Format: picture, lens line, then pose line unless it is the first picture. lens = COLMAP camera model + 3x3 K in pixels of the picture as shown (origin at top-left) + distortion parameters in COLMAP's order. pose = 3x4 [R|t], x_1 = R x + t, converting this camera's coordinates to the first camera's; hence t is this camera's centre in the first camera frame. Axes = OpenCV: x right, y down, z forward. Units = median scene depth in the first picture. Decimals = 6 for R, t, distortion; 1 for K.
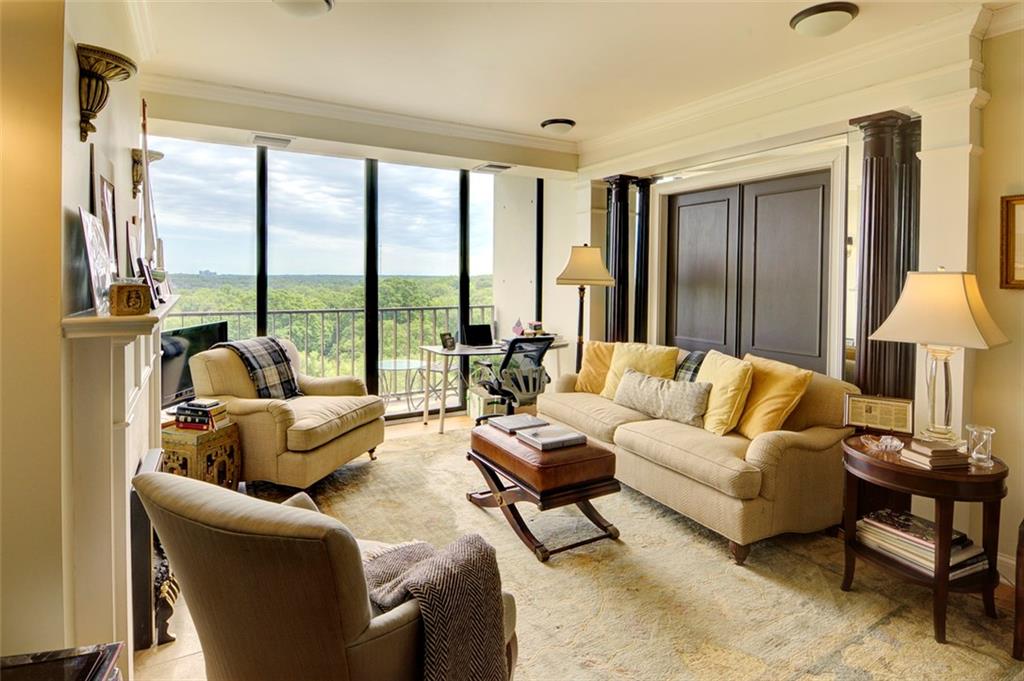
lens RADIAL K [[520.7, 0, 512.0], [0, 520.7, 289.3], [0, 0, 1]] dist [0.001187, -0.000454]
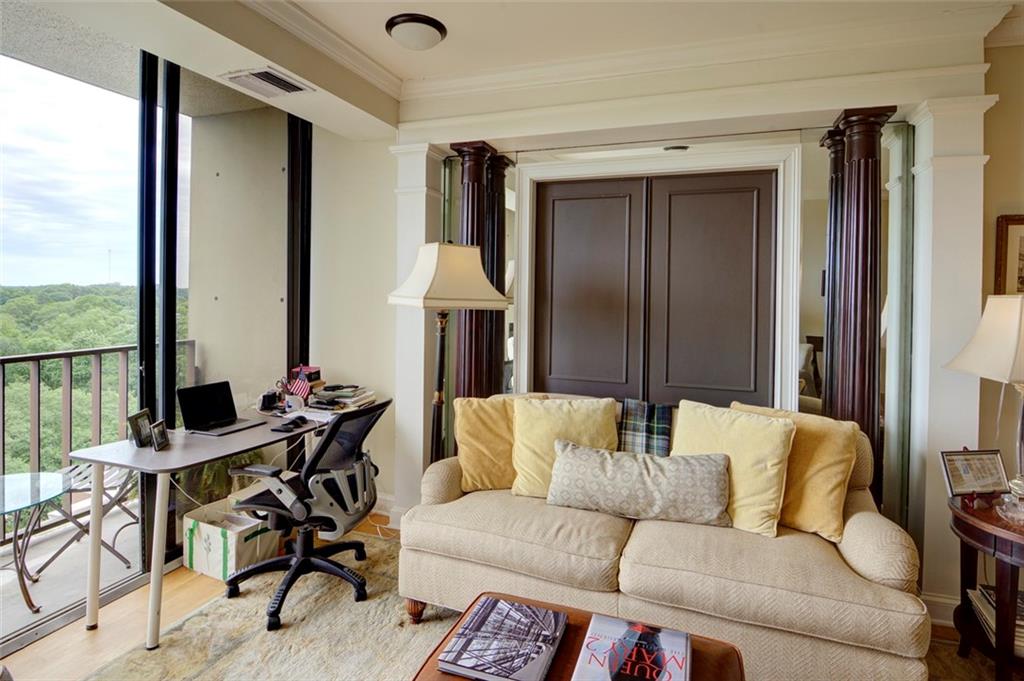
lens RADIAL K [[520.7, 0, 512.0], [0, 520.7, 289.3], [0, 0, 1]] dist [0.001187, -0.000454]
pose [[0.762999, 0.001012, 0.646399, -0.225838], [0.009143, 0.999882, -0.012358, -0.025411], [-0.646335, 0.015339, 0.762900, 0.543078]]
